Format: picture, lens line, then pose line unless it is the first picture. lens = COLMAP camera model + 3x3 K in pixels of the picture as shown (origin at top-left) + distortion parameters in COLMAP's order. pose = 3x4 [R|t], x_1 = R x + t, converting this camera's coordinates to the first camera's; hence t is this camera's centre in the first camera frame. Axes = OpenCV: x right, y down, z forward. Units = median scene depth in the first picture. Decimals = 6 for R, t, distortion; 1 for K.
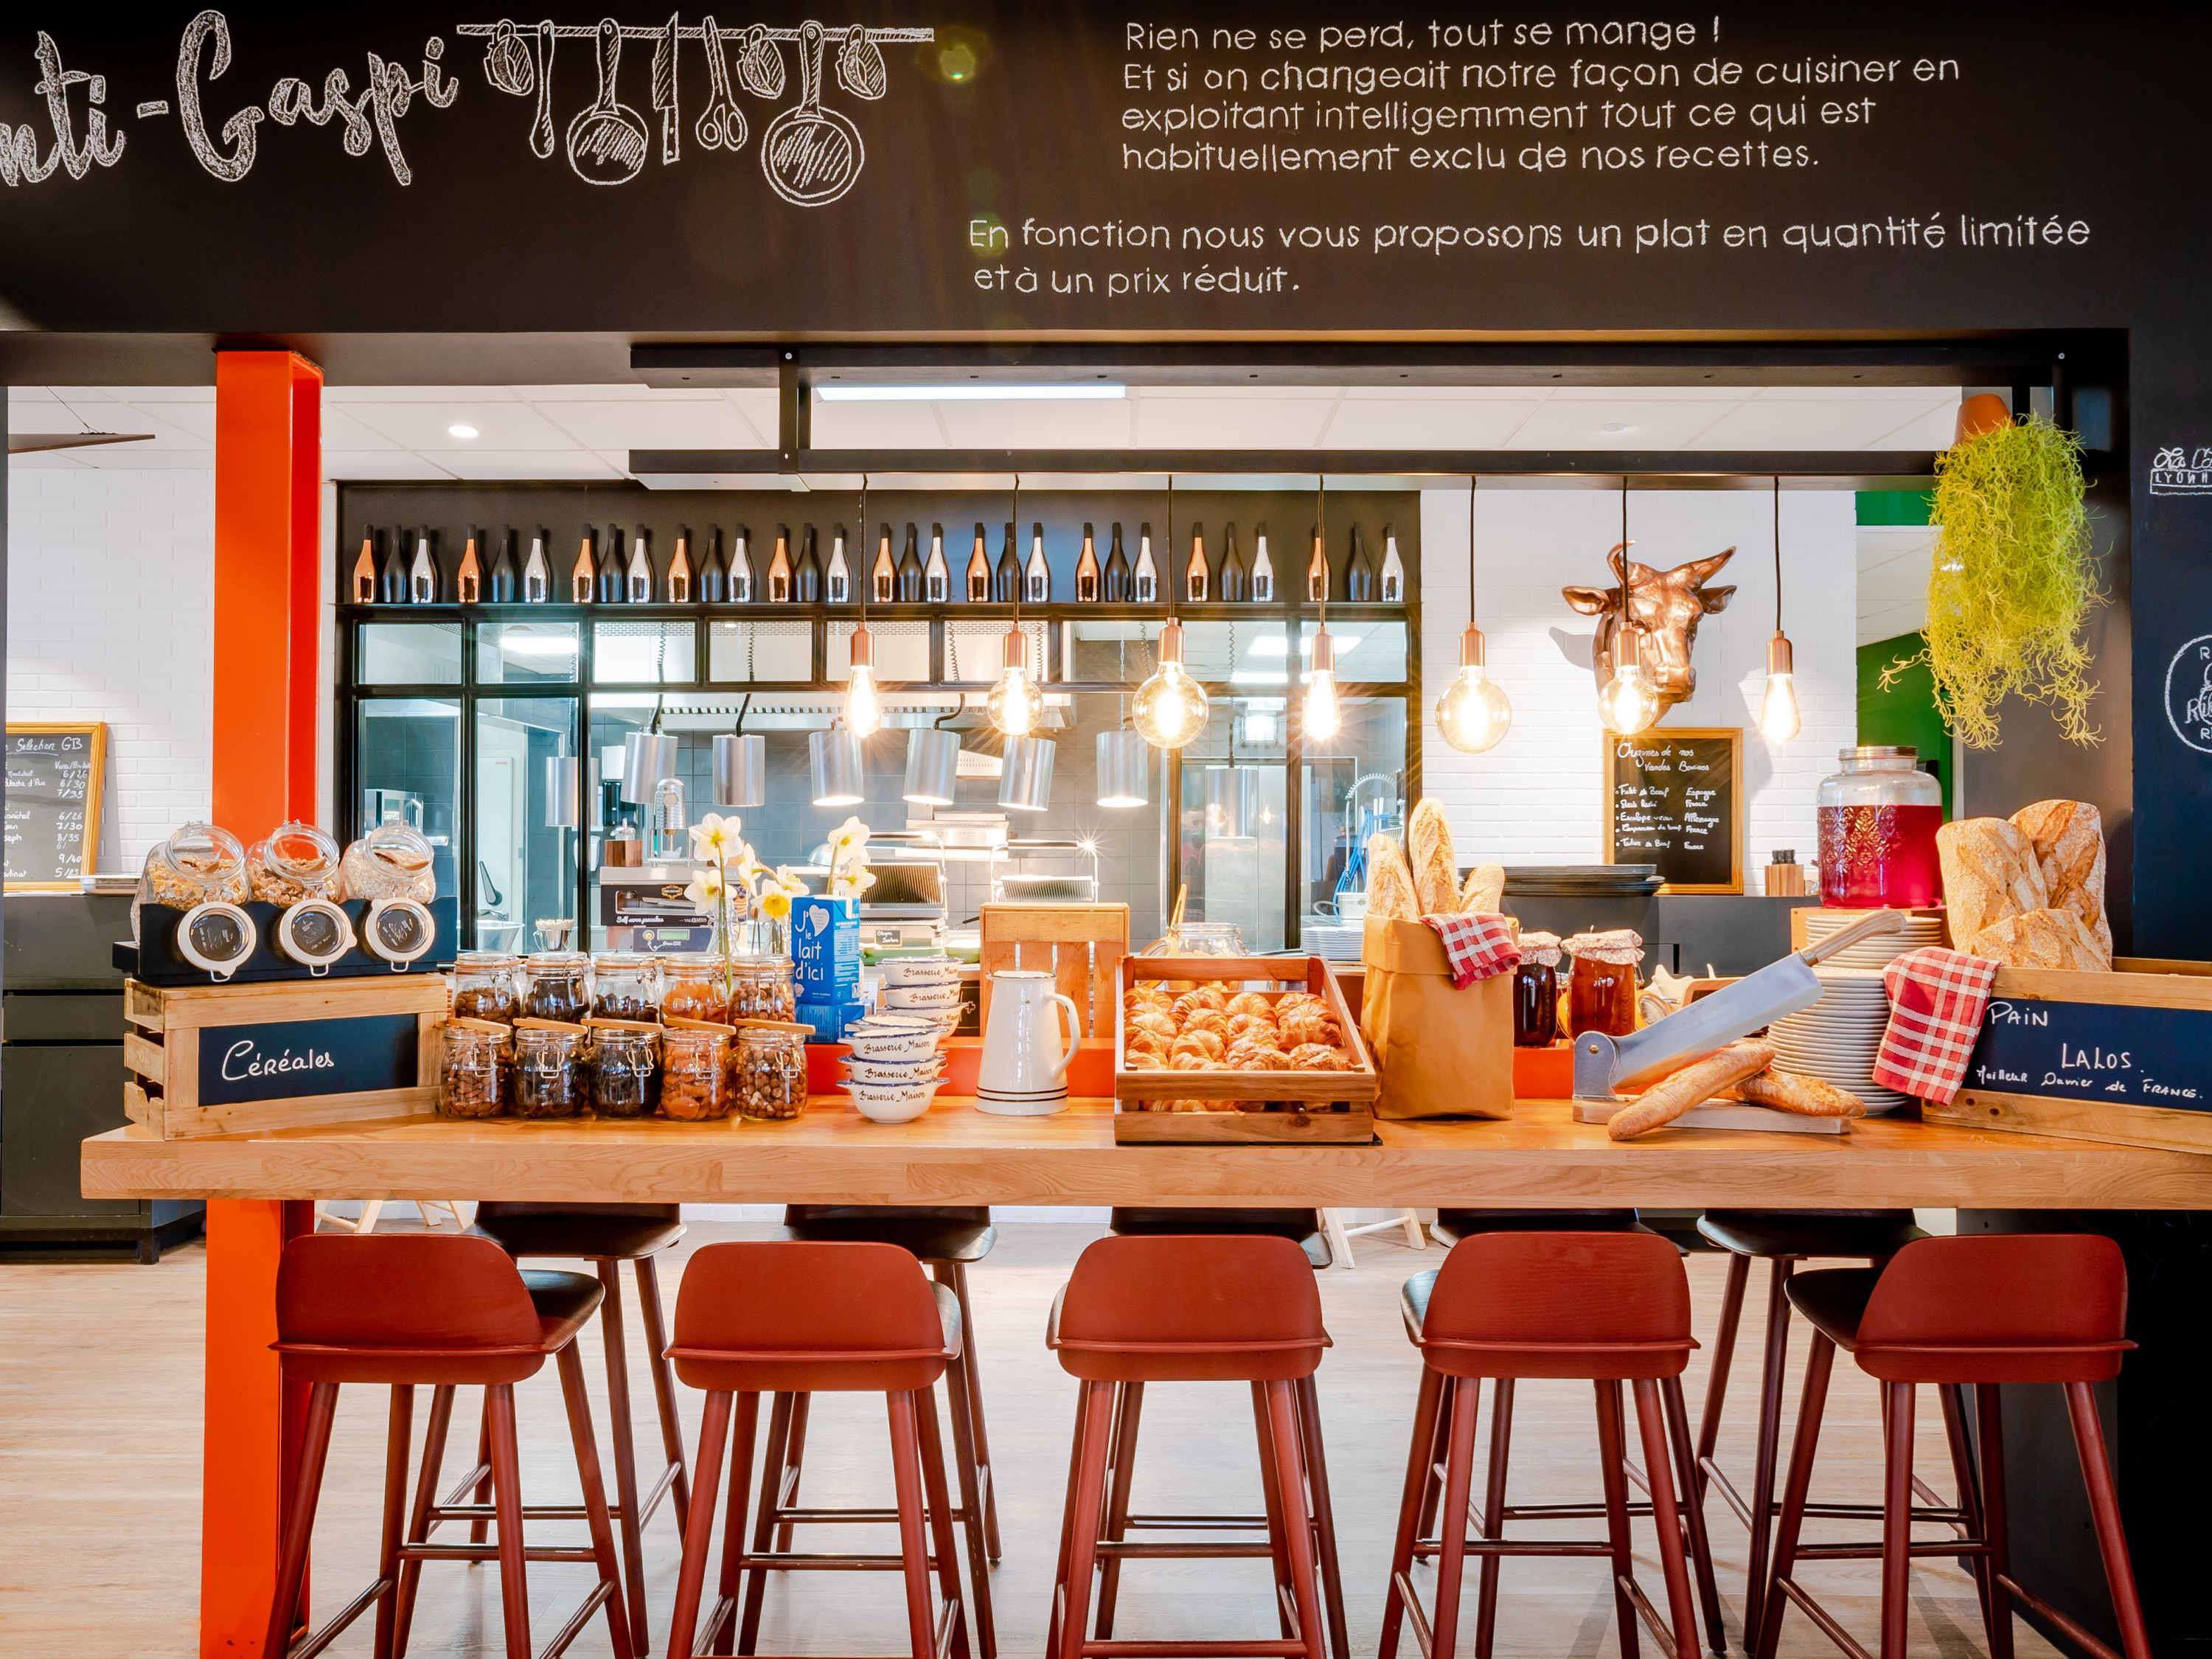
lens RADIAL K [[1679.4, 0, 1106.0], [0, 1679.4, 829.5], [0, 0, 1]] dist [0.004261, -0.001227]
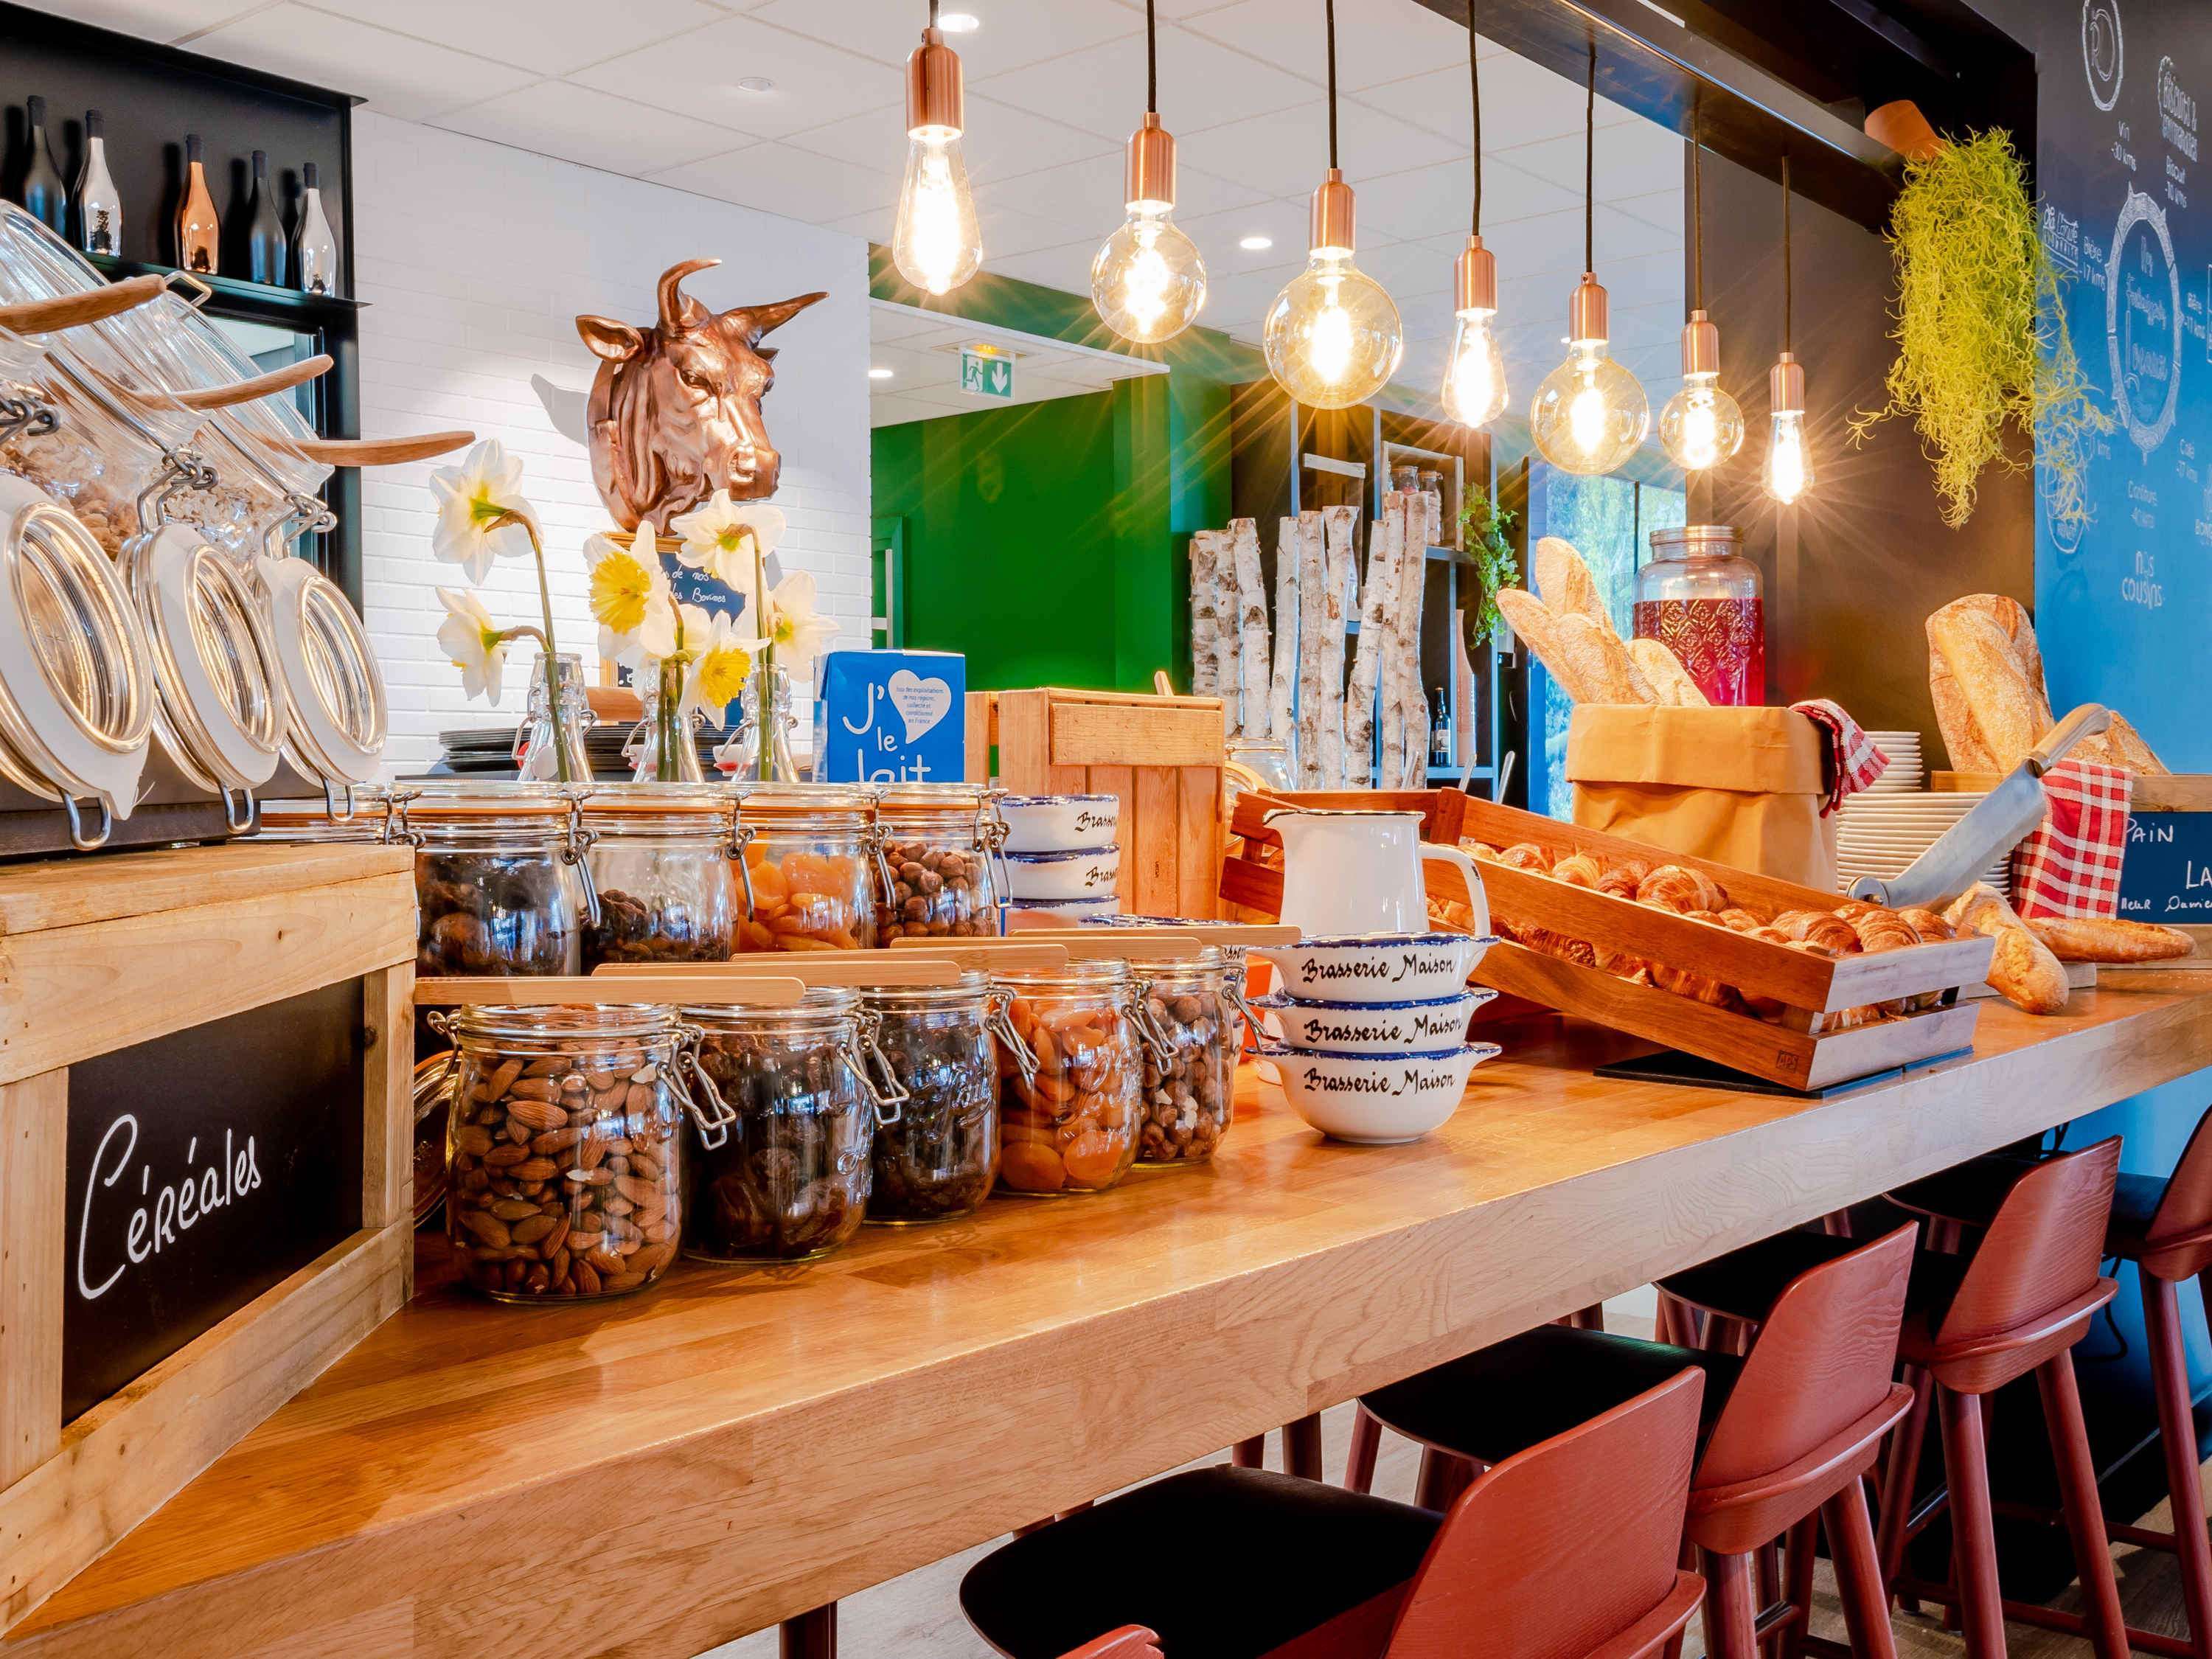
lens RADIAL K [[2142.3, 0, 1106.0], [0, 2142.3, 829.5], [0, 0, 1]] dist [0.012069, 0.026041]
pose [[0.645411, -0.021981, 0.763519, -0.607286], [-0.007435, 0.999358, 0.035054, 0.072672], [-0.763799, -0.028301, 0.644833, 0.677426]]
